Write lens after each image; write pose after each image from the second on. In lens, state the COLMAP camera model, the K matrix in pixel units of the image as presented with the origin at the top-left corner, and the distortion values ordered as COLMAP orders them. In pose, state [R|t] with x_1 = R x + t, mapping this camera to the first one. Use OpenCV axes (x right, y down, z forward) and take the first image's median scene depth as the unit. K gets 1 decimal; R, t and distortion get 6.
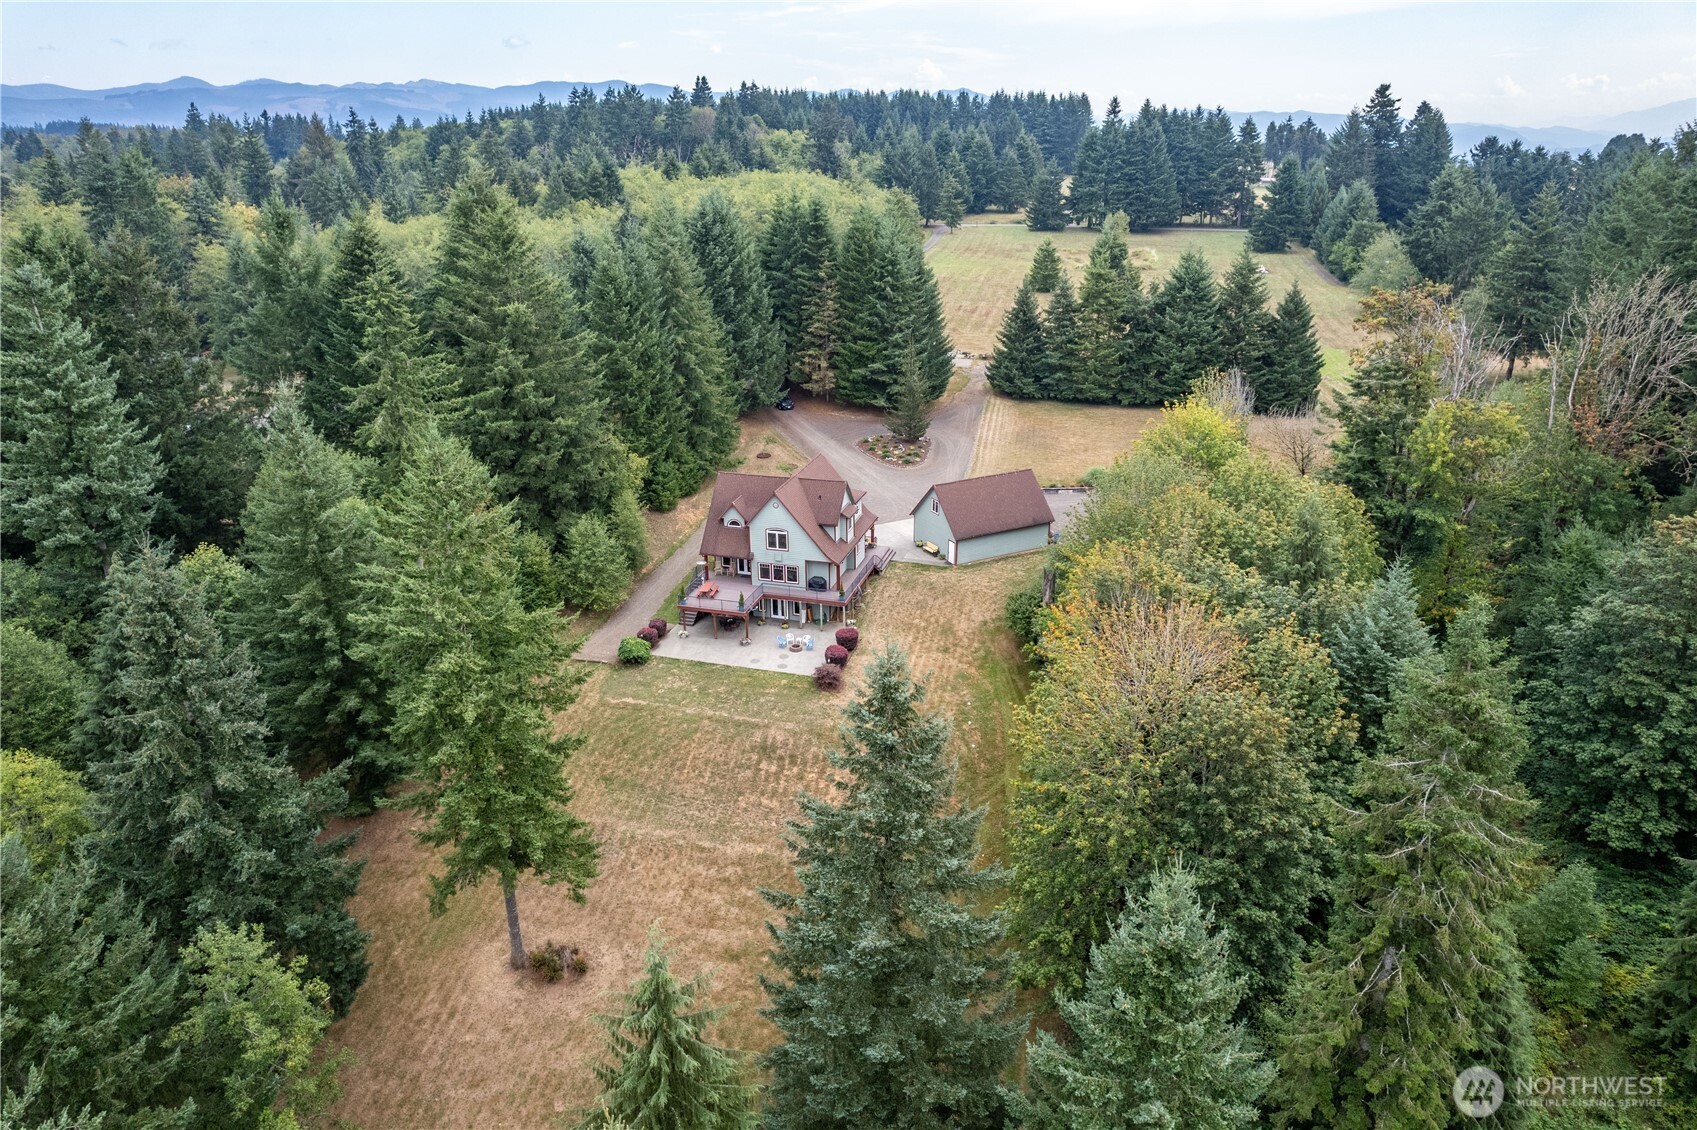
lens RADIAL K [[1084.4, 0, 845.1], [0, 1084.4, 568.5], [0, 0, 1]] dist [-0.017559, 0.003356]
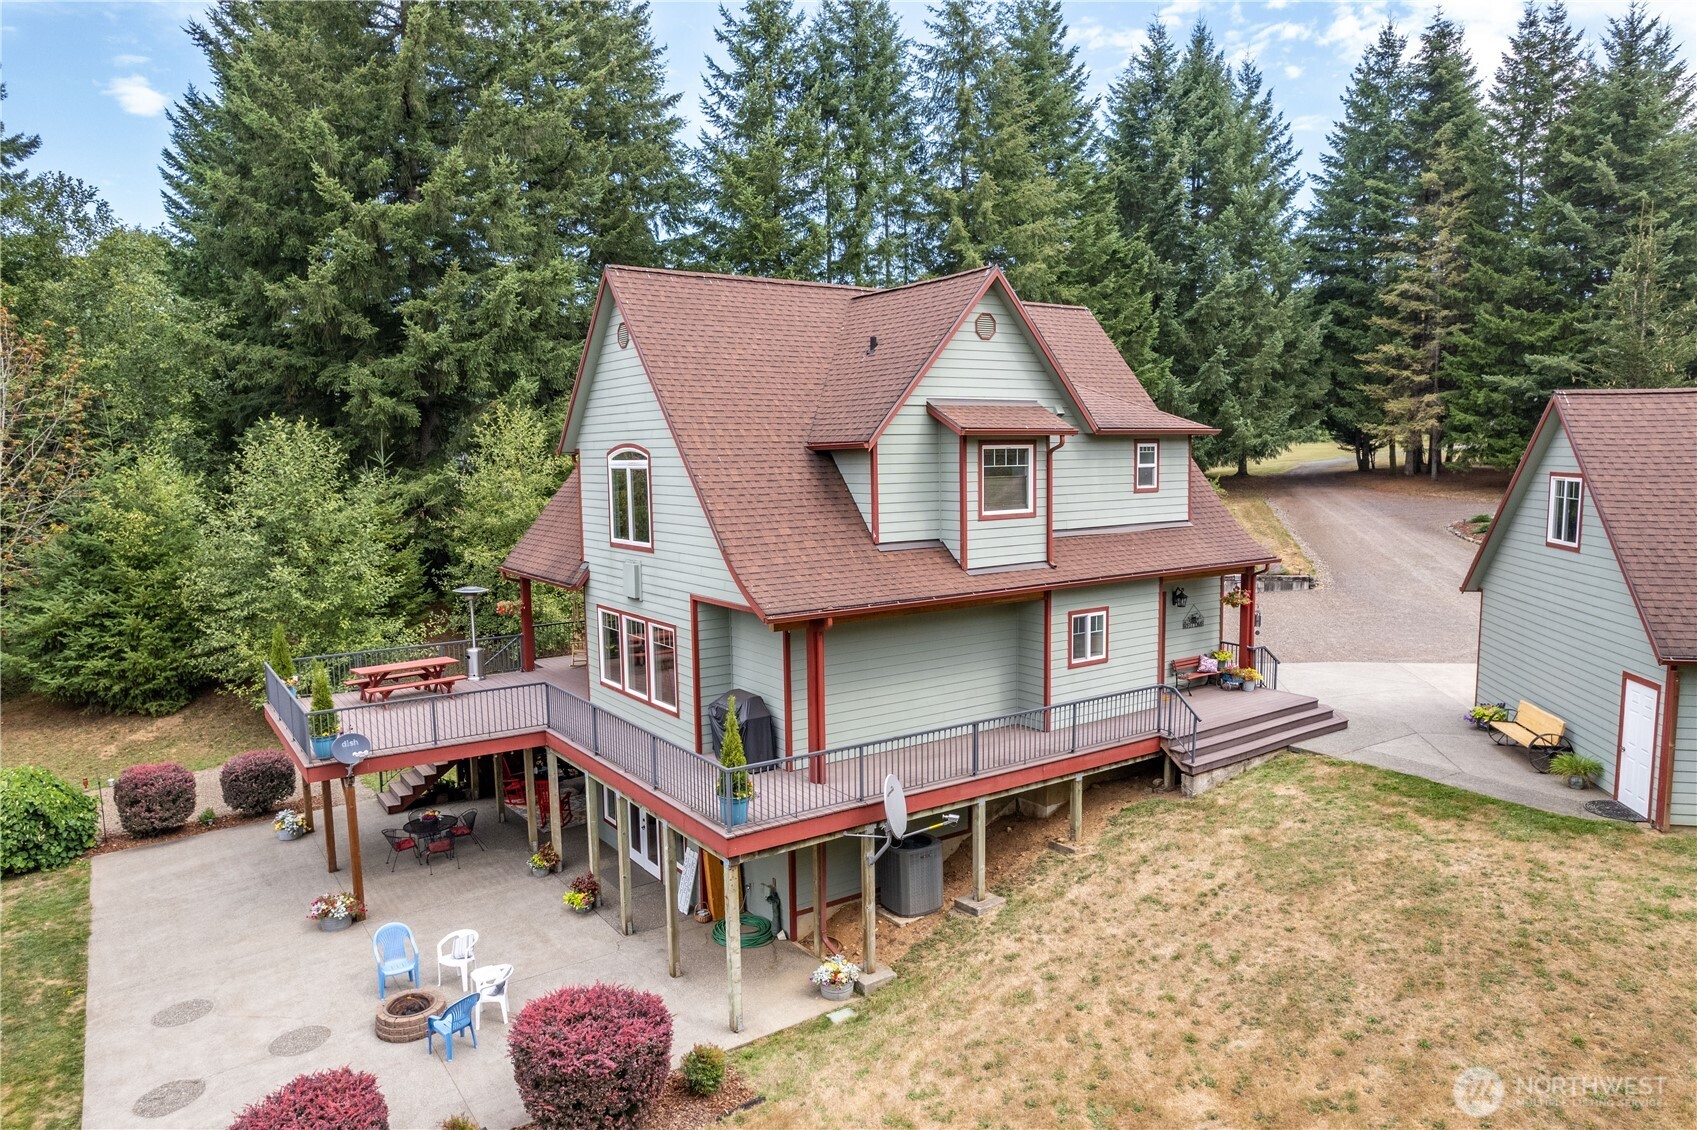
lens RADIAL K [[1084.4, 0, 831.4], [0, 1084.4, 567.1], [0, 0, 1]] dist [-0.017559, 0.003356]
pose [[0.779295, 0.069357, -0.622807, 0.110636], [-0.221084, 0.960380, -0.169685, 0.016136], [0.586362, 0.269927, 0.763753, 0.843770]]
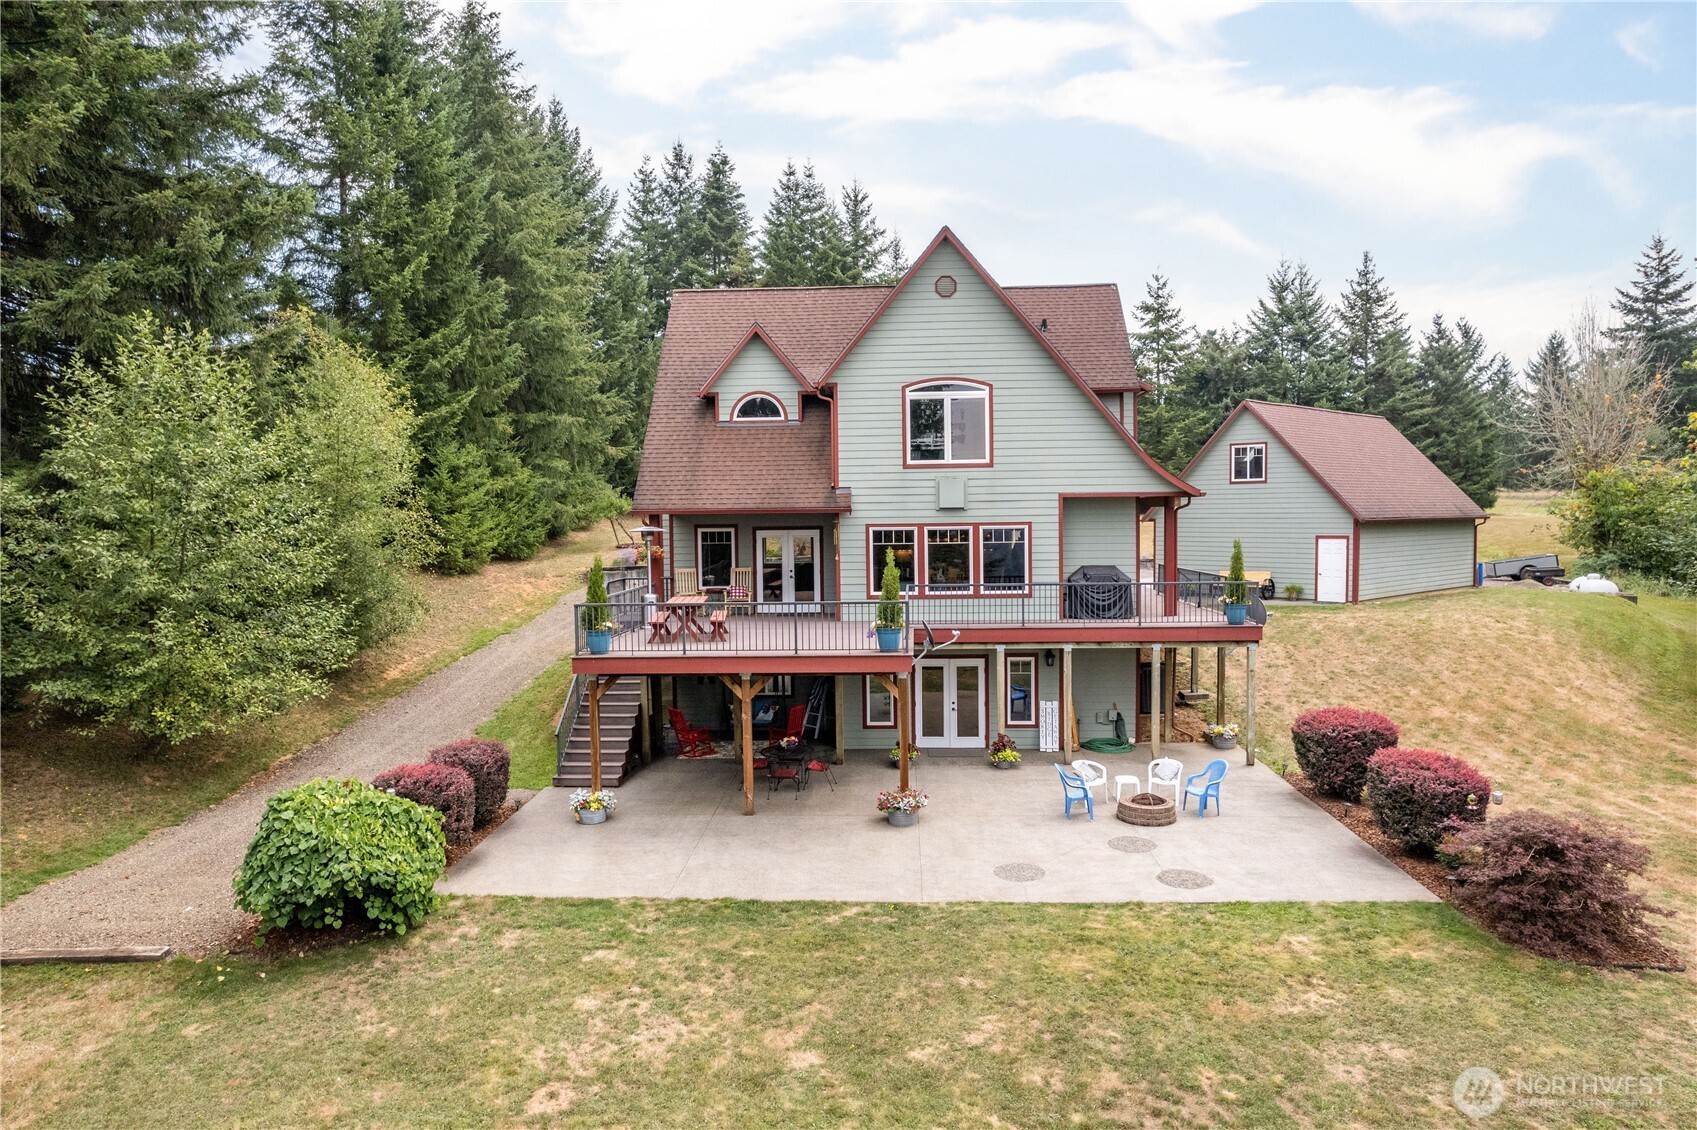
lens RADIAL K [[1084.4, 0, 846.3], [0, 1084.4, 570.4], [0, 0, 1]] dist [-0.017559, 0.003356]
pose [[0.973137, -0.009191, 0.230043, -0.146392], [0.080195, 0.950156, -0.301286, 0.084225], [-0.215807, 0.311641, 0.925369, 0.760489]]
